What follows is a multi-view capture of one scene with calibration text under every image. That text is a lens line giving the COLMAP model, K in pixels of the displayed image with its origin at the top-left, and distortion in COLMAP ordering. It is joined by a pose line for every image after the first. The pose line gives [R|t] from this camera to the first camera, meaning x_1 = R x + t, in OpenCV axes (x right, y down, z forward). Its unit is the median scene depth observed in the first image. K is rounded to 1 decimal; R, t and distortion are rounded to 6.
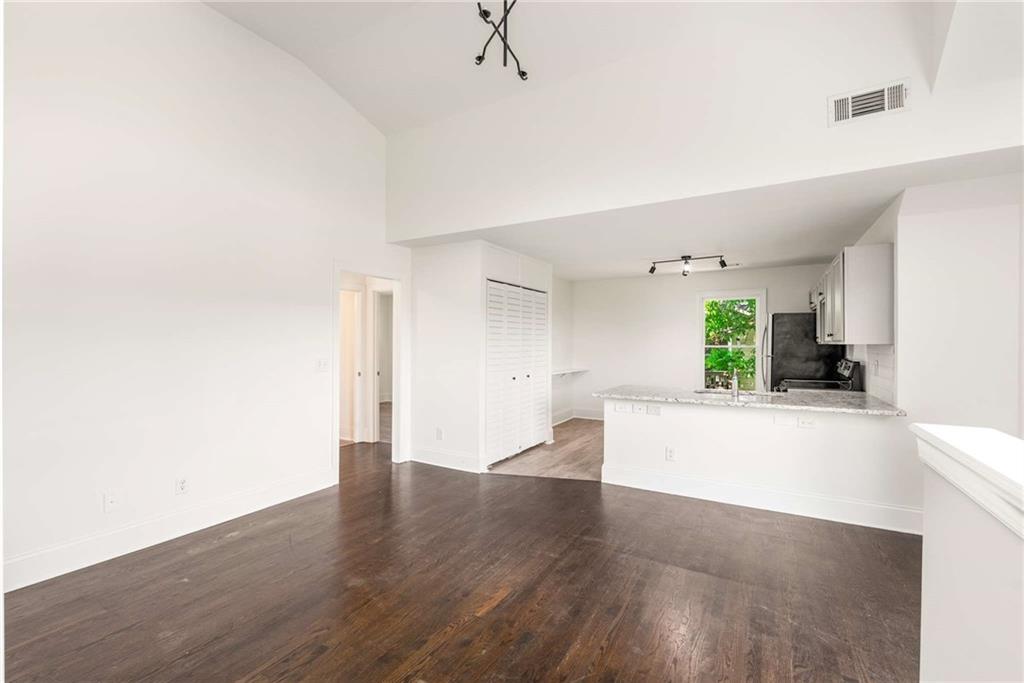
lens RADIAL K [[452.7, 0, 512.0], [0, 452.7, 341.5], [0, 0, 1]] dist [0.000452, -0.000060]
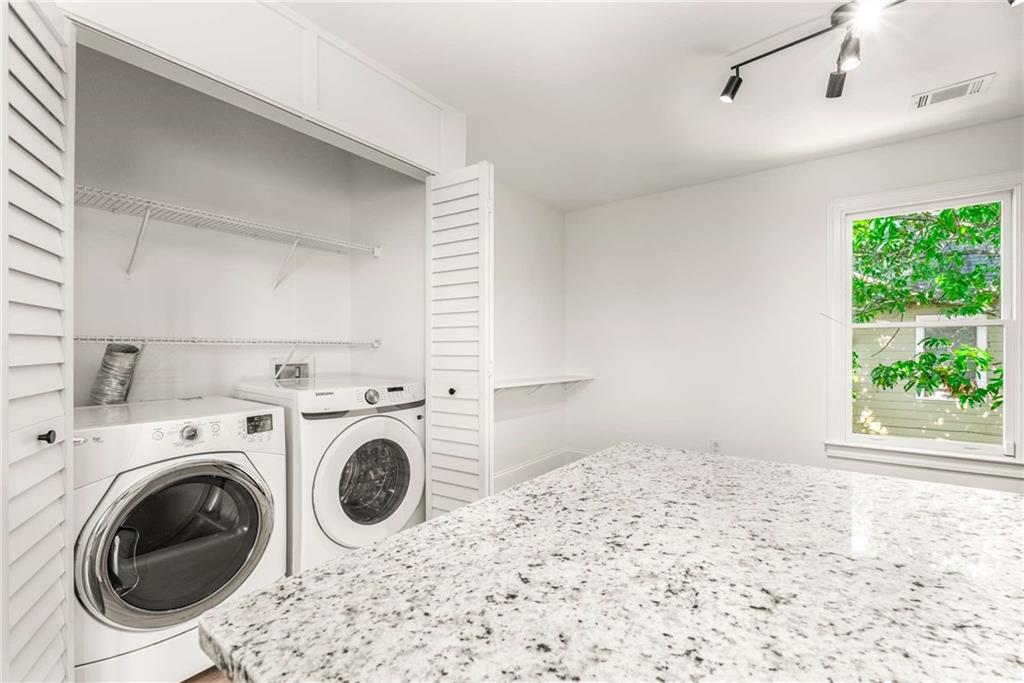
lens RADIAL K [[450.1, 0, 510.0], [0, 450.1, 328.4], [0, 0, 1]] dist [-0.000109, -0.000017]
pose [[0.993015, -0.008803, -0.117661, 0.200431], [0.003372, 0.998923, -0.046276, 0.044732], [0.117942, 0.045556, 0.991975, 0.717456]]
